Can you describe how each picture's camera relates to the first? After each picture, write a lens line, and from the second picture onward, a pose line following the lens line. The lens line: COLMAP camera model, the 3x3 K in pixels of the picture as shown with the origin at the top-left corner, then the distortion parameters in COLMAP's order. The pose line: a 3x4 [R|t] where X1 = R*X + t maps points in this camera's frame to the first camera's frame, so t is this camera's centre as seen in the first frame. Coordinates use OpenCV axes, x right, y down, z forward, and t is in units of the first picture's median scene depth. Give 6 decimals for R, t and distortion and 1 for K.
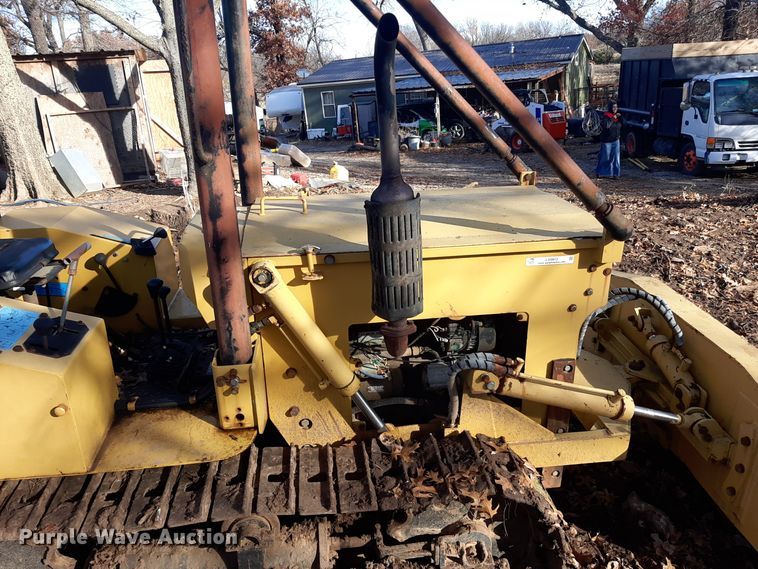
lens RADIAL K [[585.3, 0, 386.5], [0, 585.3, 284.0], [0, 0, 1]] dist [0.068112, -0.115884]
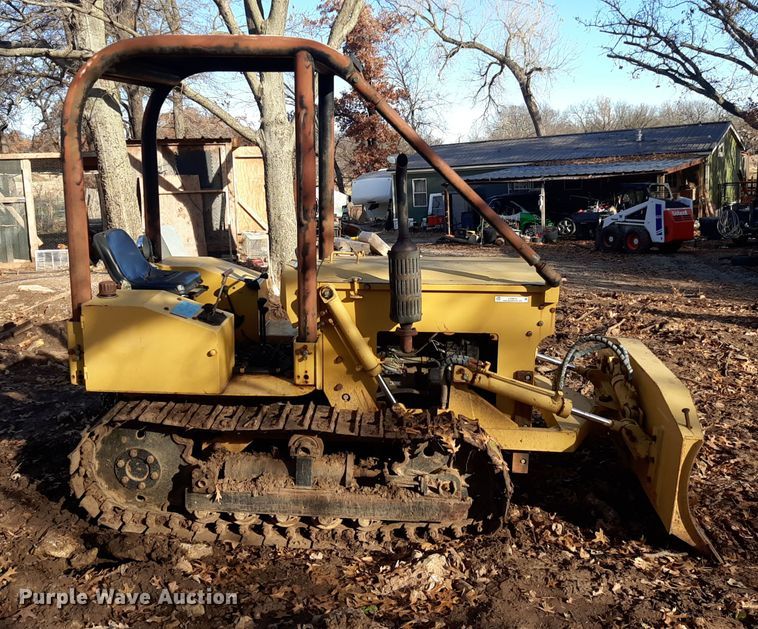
lens RADIAL K [[722.7, 0, 356.1], [0, 722.7, 277.0], [0, 0, 1]] dist [0.056842, 0.000000]
pose [[0.981753, 0.054283, -0.182249, 0.175197], [-0.085804, 0.981734, -0.169809, 0.203695], [0.169703, 0.182348, 0.968478, -0.713534]]
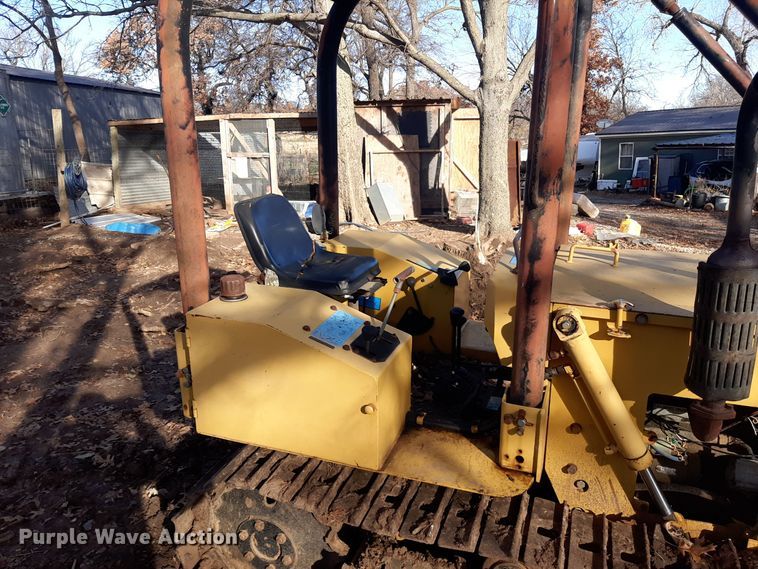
lens RADIAL K [[585.3, 0, 389.0], [0, 585.3, 285.1], [0, 0, 1]] dist [0.068112, -0.115884]
pose [[0.892773, 0.149319, -0.425042, -0.047612], [-0.179810, 0.983171, -0.032288, 0.006154], [0.413068, 0.105252, 0.904598, -0.016671]]
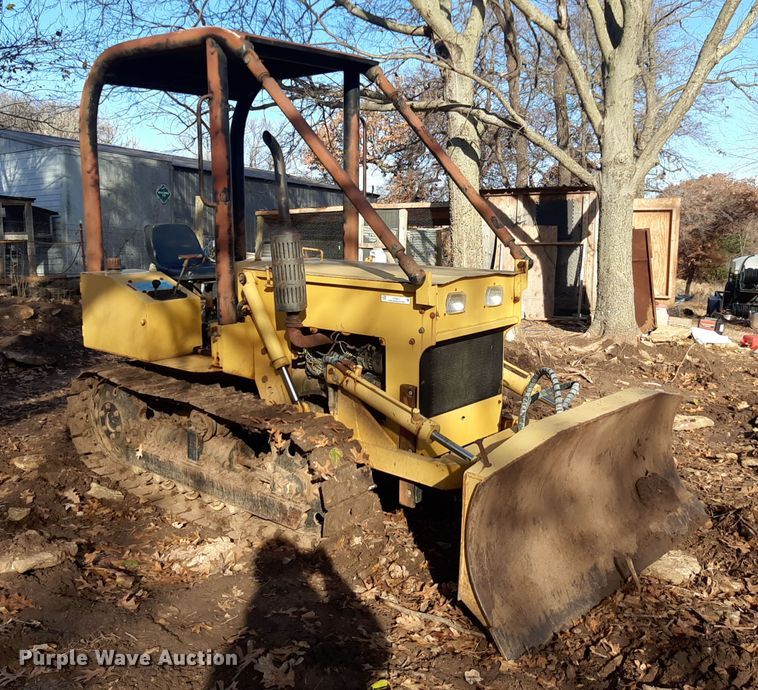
lens RADIAL K [[779.6, 0, 381.2], [0, 779.6, 340.7], [0, 0, 1]] dist [0.012375, 0.000000]
pose [[0.669533, 0.141206, -0.729237, 1.229038], [-0.281711, 0.956688, -0.073399, 0.148826], [0.687287, 0.254578, 0.680313, -0.155214]]
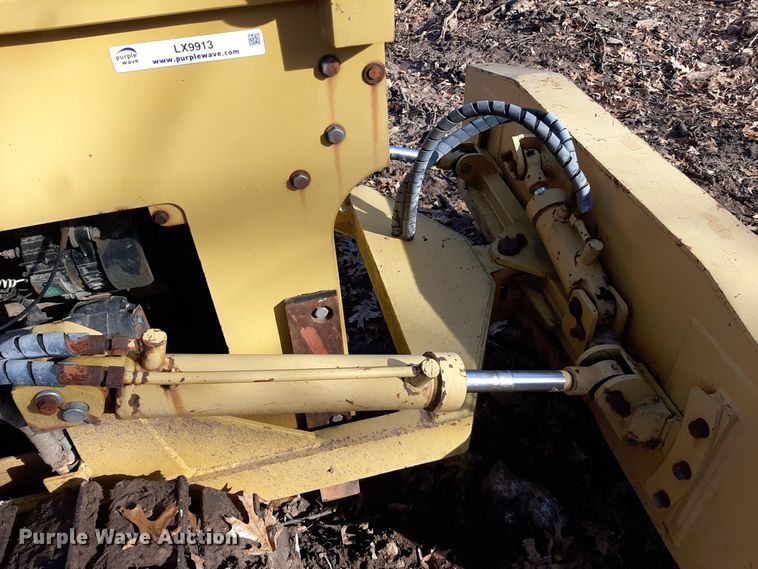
lens RADIAL K [[585.3, 0, 382.6], [0, 585.3, 283.9], [0, 0, 1]] dist [0.068112, -0.115884]
pose [[0.993335, -0.096628, 0.062835, 0.279082], [0.072473, 0.947515, 0.311387, -0.008509], [-0.089626, -0.304758, 0.948203, 0.501621]]
